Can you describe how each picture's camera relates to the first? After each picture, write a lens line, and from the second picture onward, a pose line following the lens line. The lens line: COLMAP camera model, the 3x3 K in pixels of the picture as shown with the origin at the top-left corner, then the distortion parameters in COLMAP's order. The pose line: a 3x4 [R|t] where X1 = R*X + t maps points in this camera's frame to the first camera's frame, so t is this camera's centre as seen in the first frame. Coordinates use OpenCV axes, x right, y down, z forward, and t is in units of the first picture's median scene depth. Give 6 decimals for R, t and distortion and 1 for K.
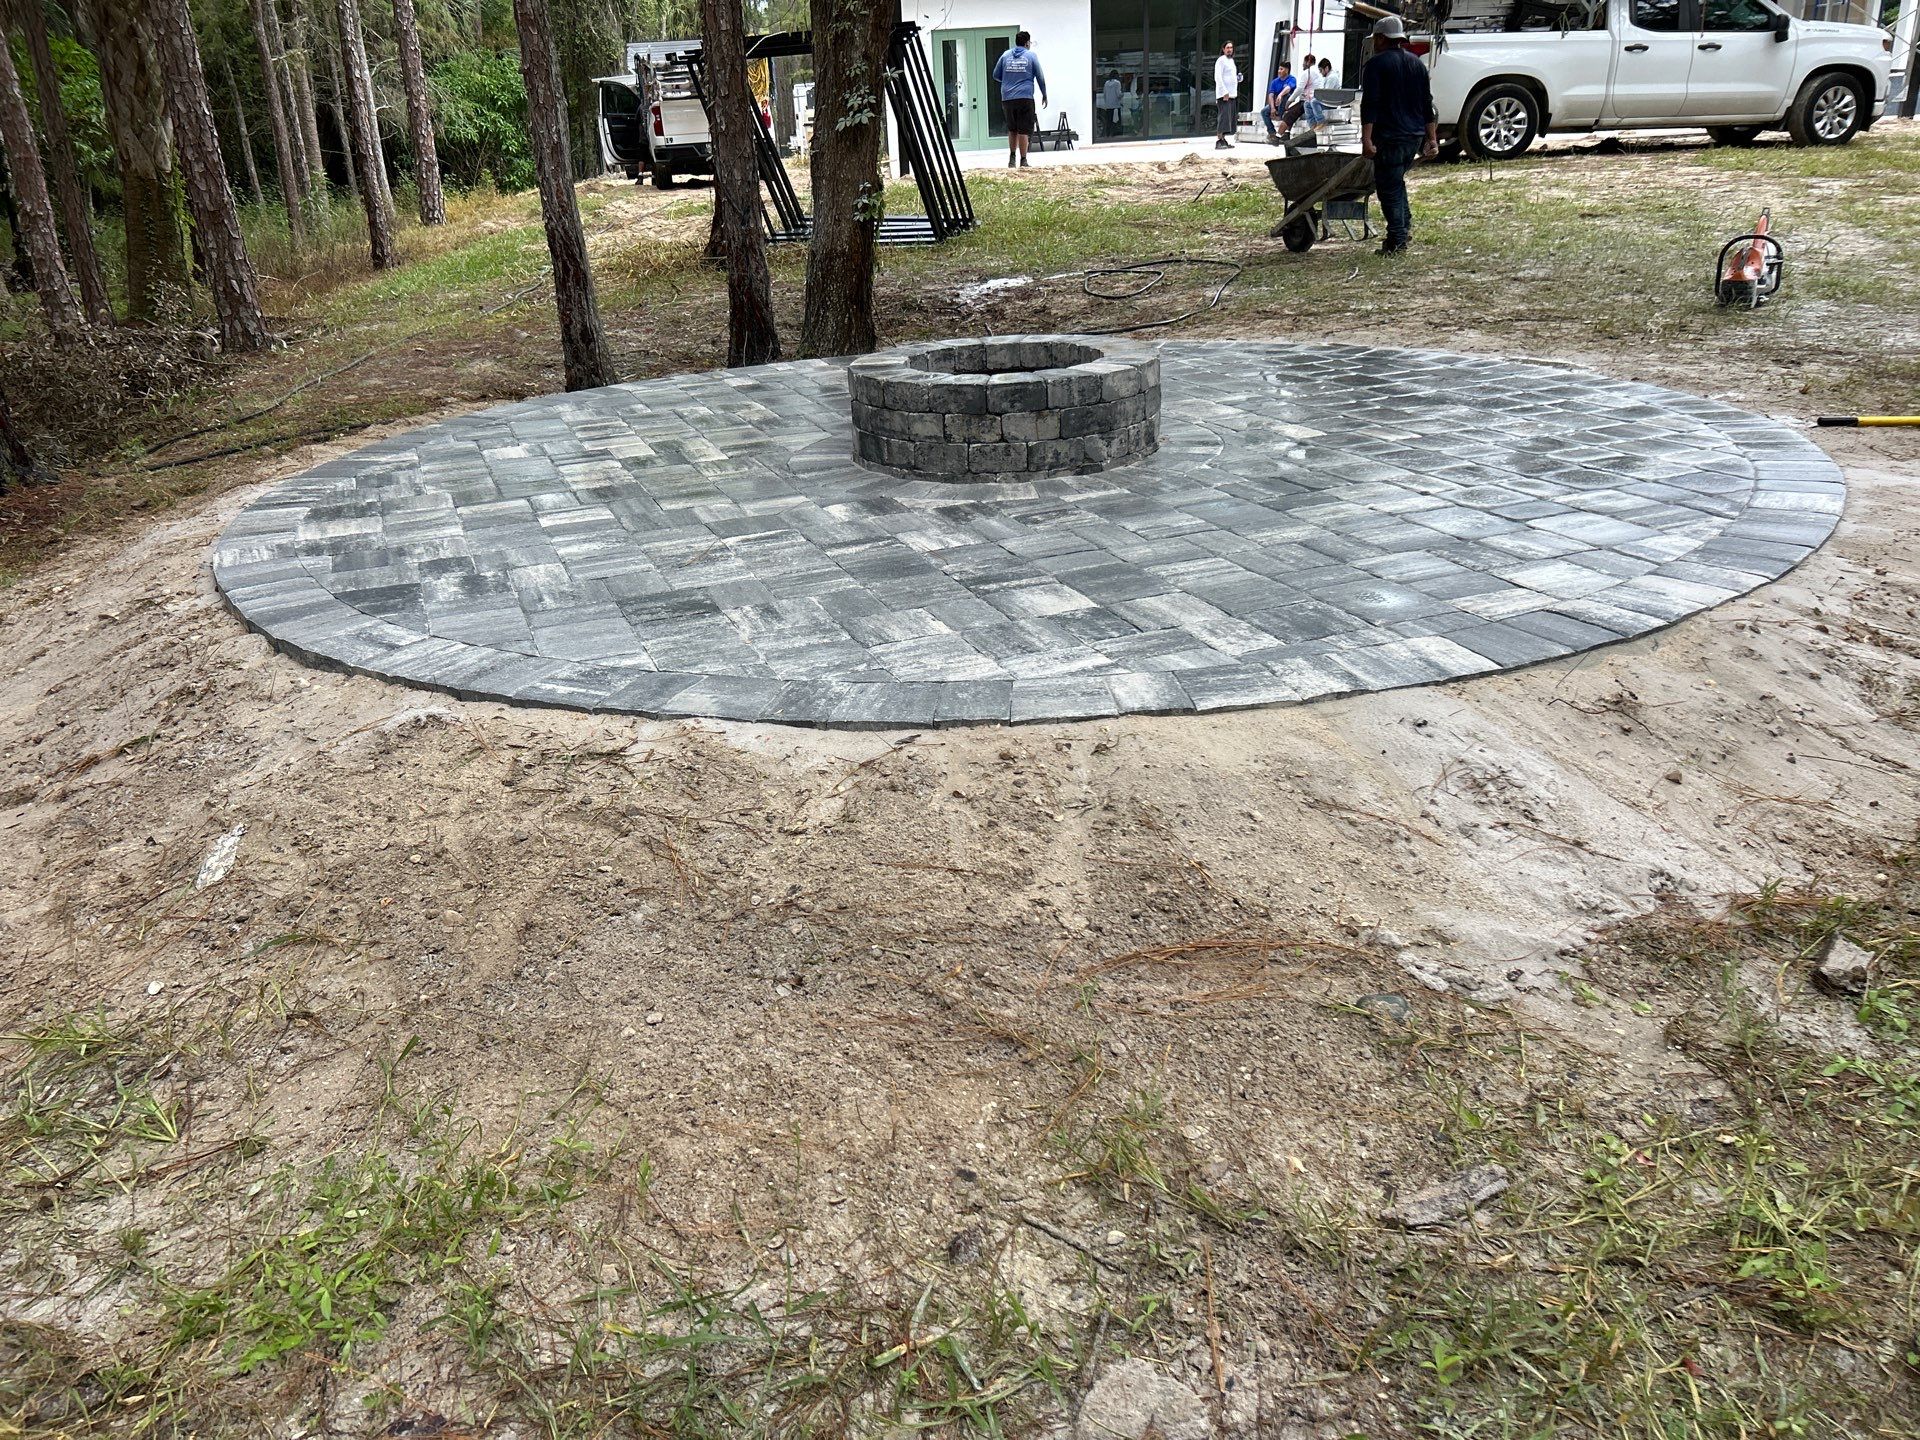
lens RADIAL K [[1443.1, 0, 960.0], [0, 1443.1, 720.0], [0, 0, 1]] dist [0.011225, 0.004395]
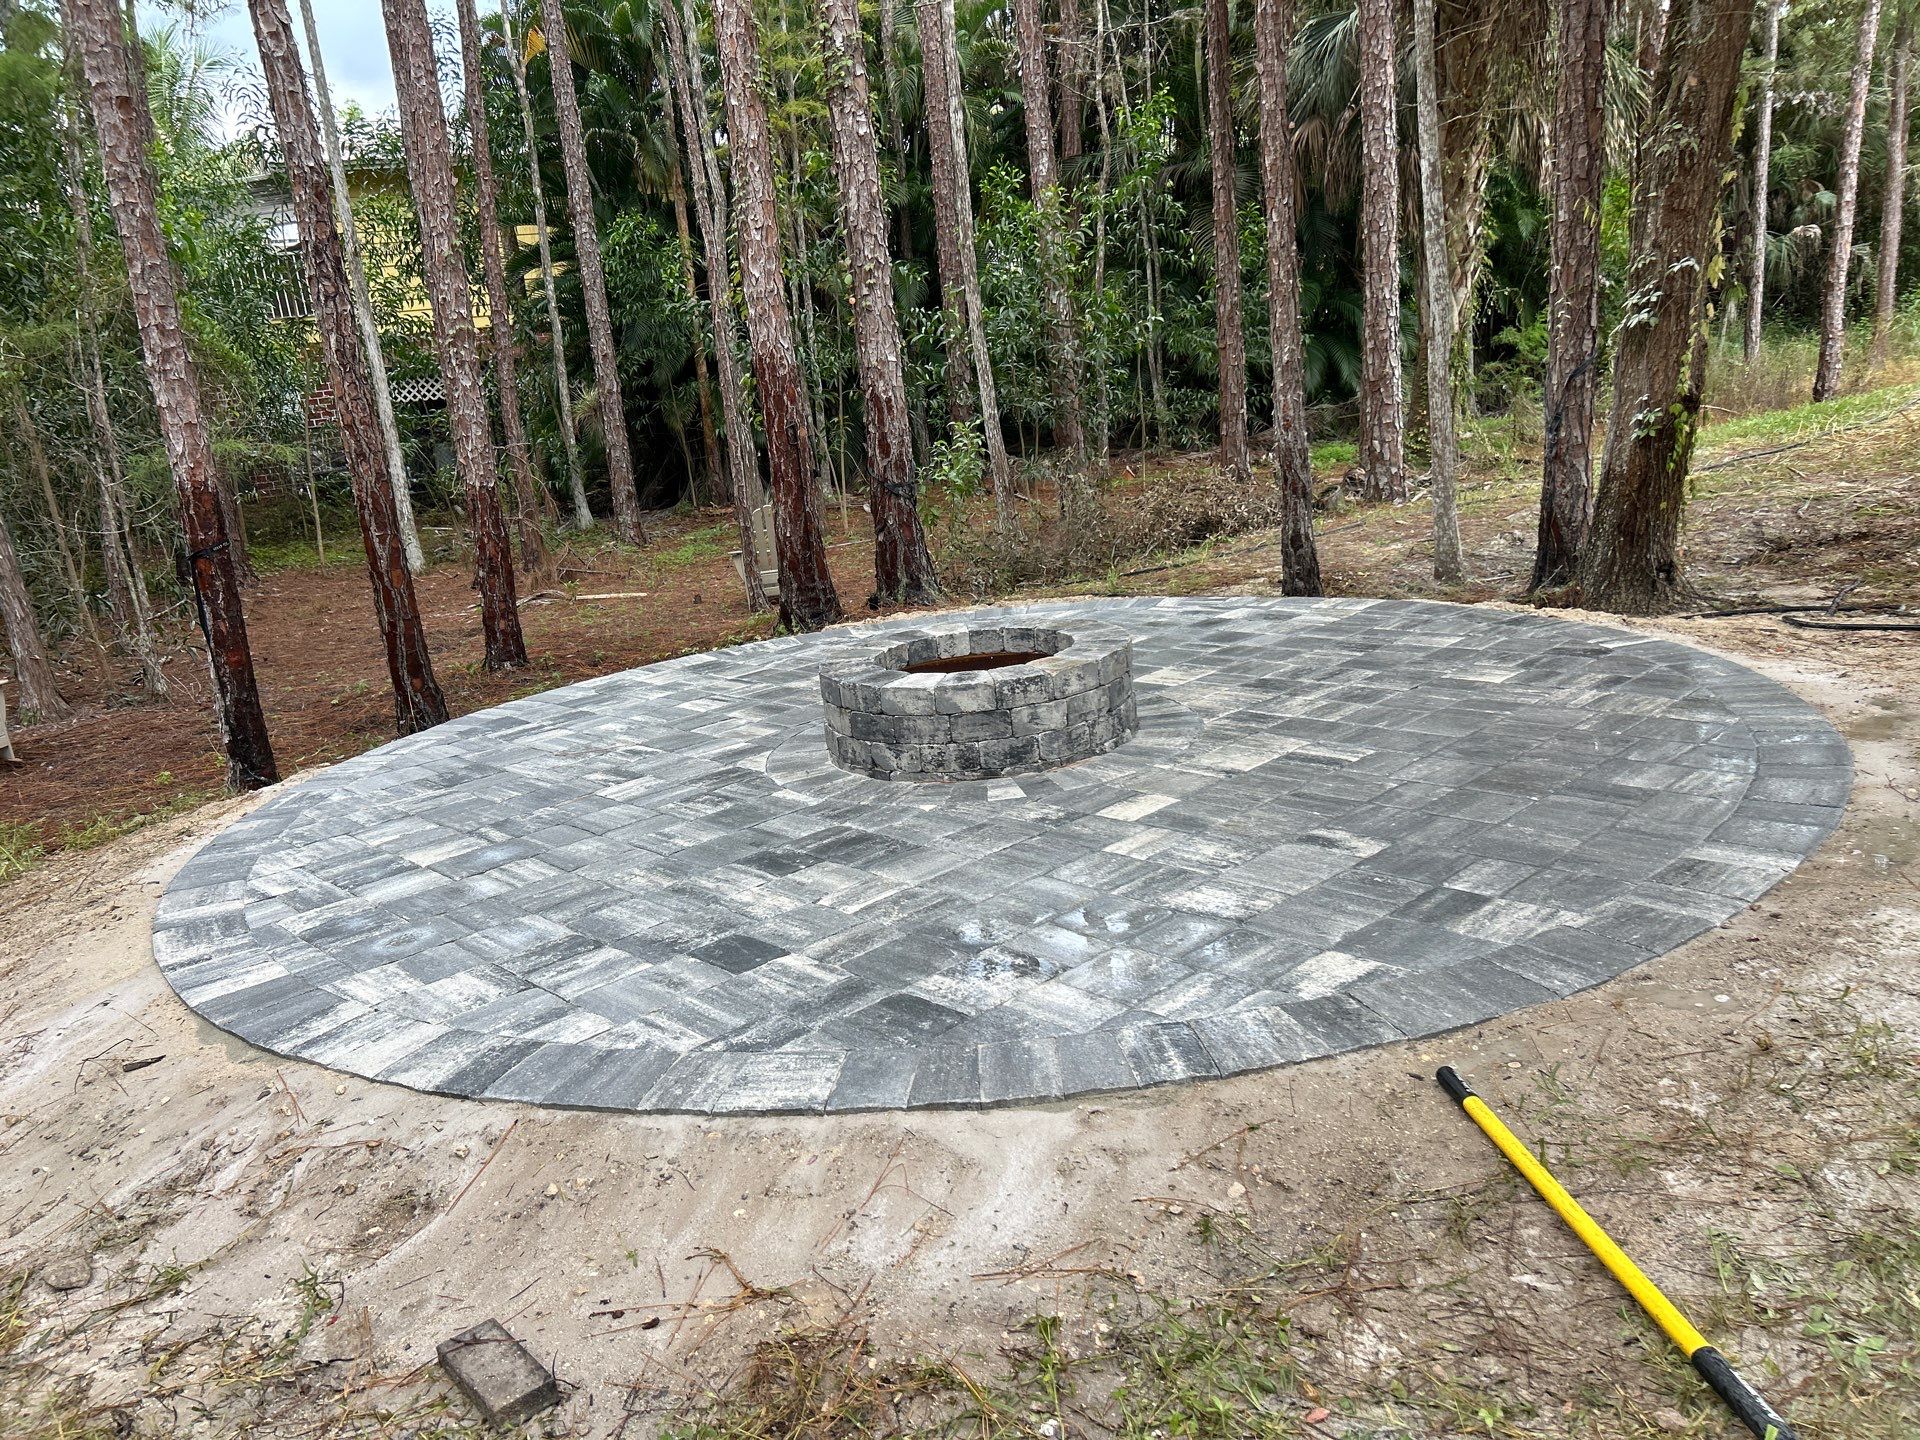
lens RADIAL K [[1433.9, 0, 954.3], [0, 1433.9, 720.4], [0, 0, 1]] dist [0.063112, -0.076216]
pose [[0.380173, 0.233857, -0.894863, 1.221562], [-0.273052, 0.952763, 0.132985, -0.440943], [0.883692, 0.193786, 0.426070, 0.769004]]
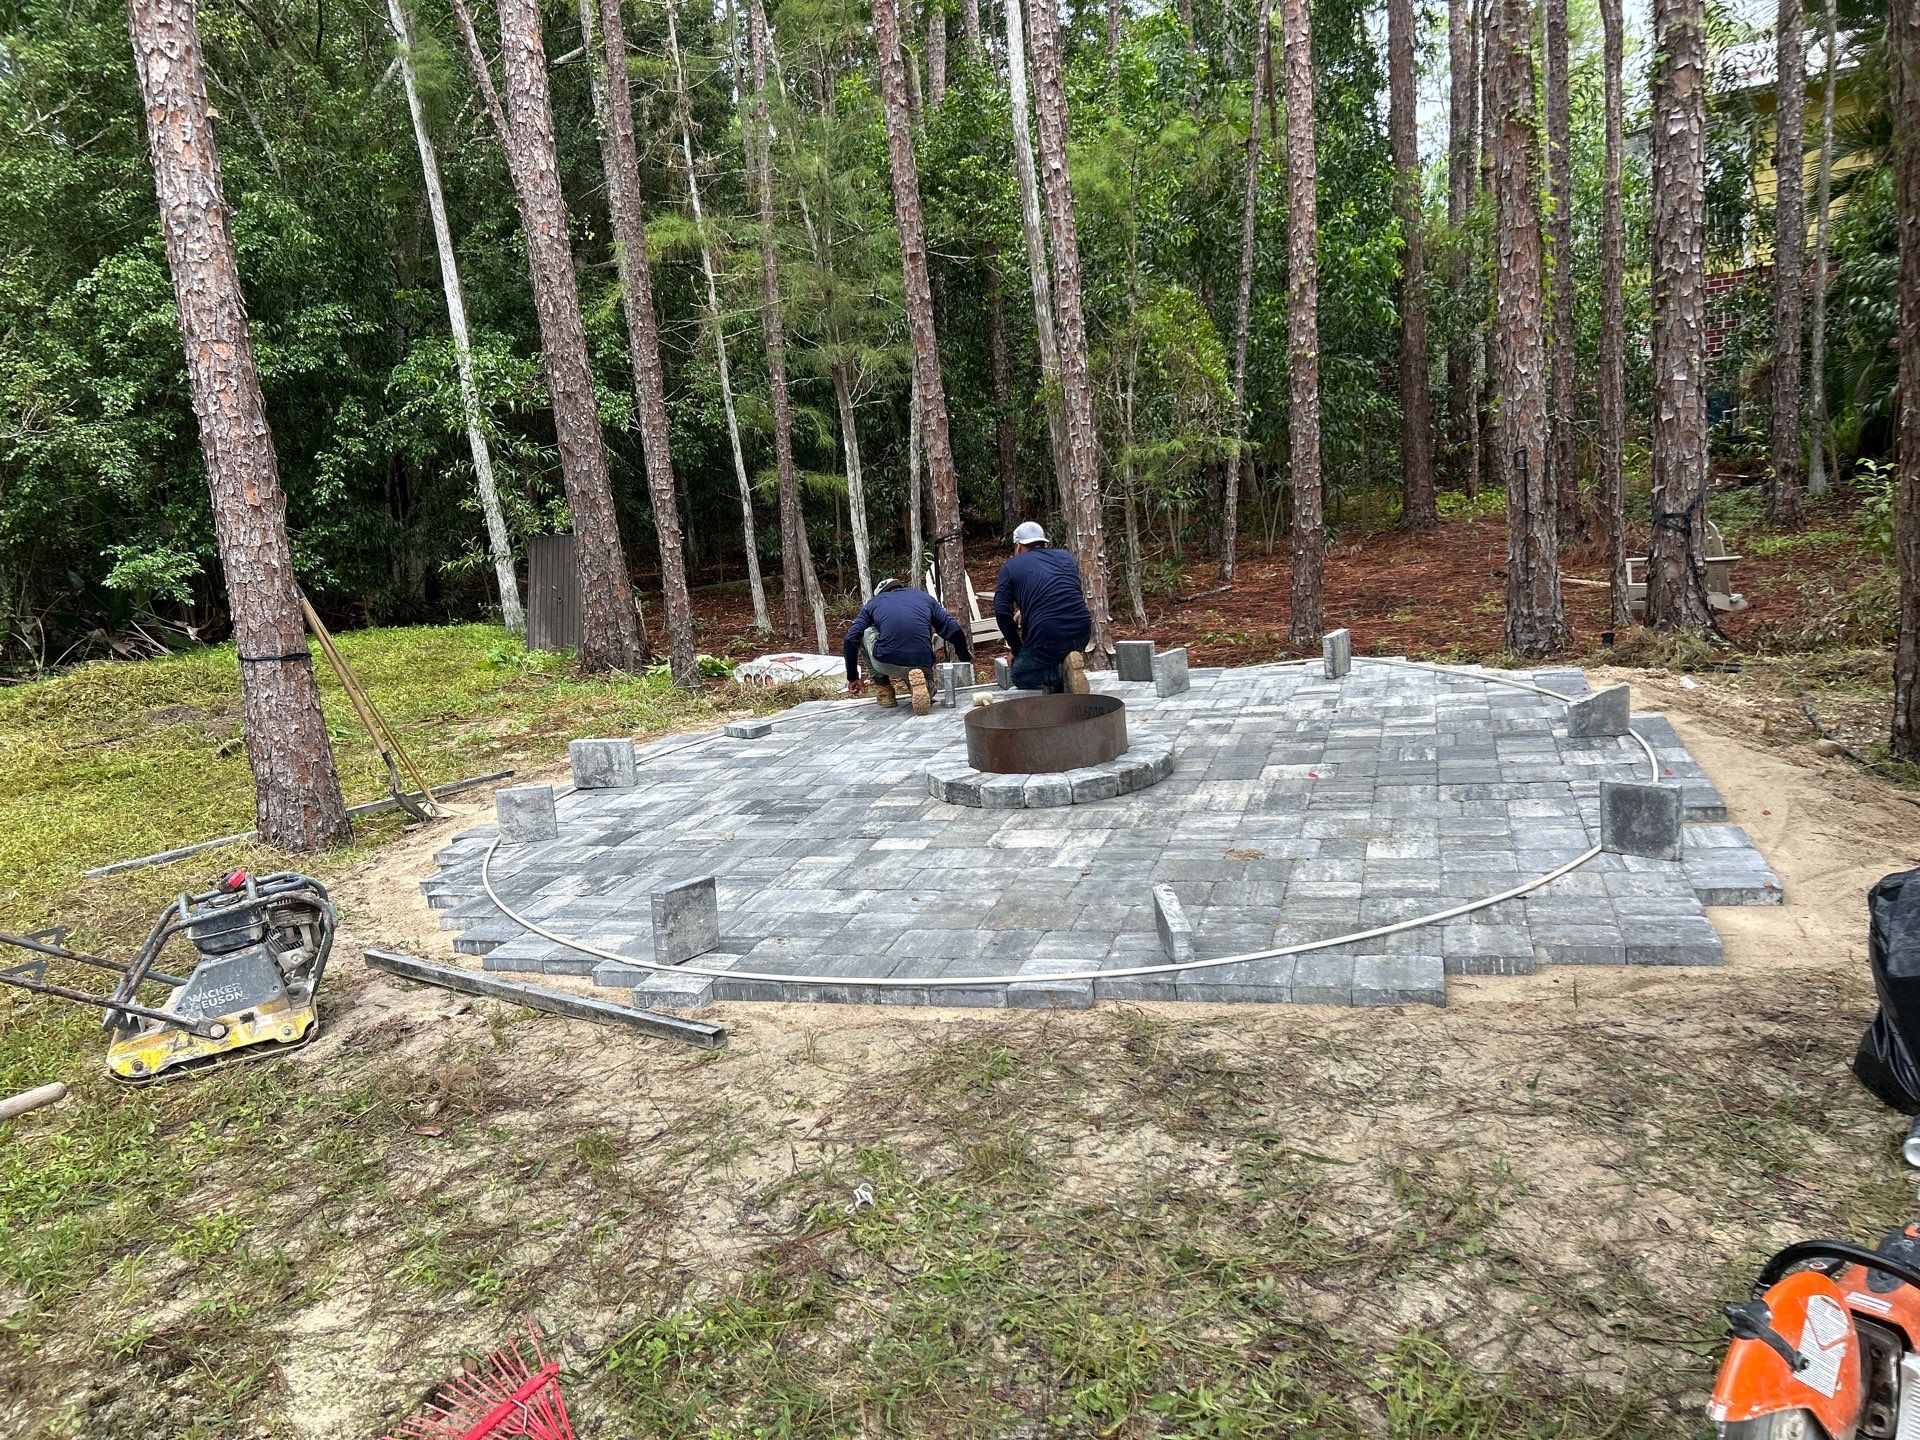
lens RADIAL K [[1433.9, 0, 954.3], [0, 1433.9, 720.4], [0, 0, 1]] dist [0.063112, -0.076216]
pose [[-0.624391, 0.264060, -0.735125, 1.298774], [-0.166735, 0.874378, 0.455700, -1.036224], [0.763109, 0.407106, -0.501926, 2.069312]]
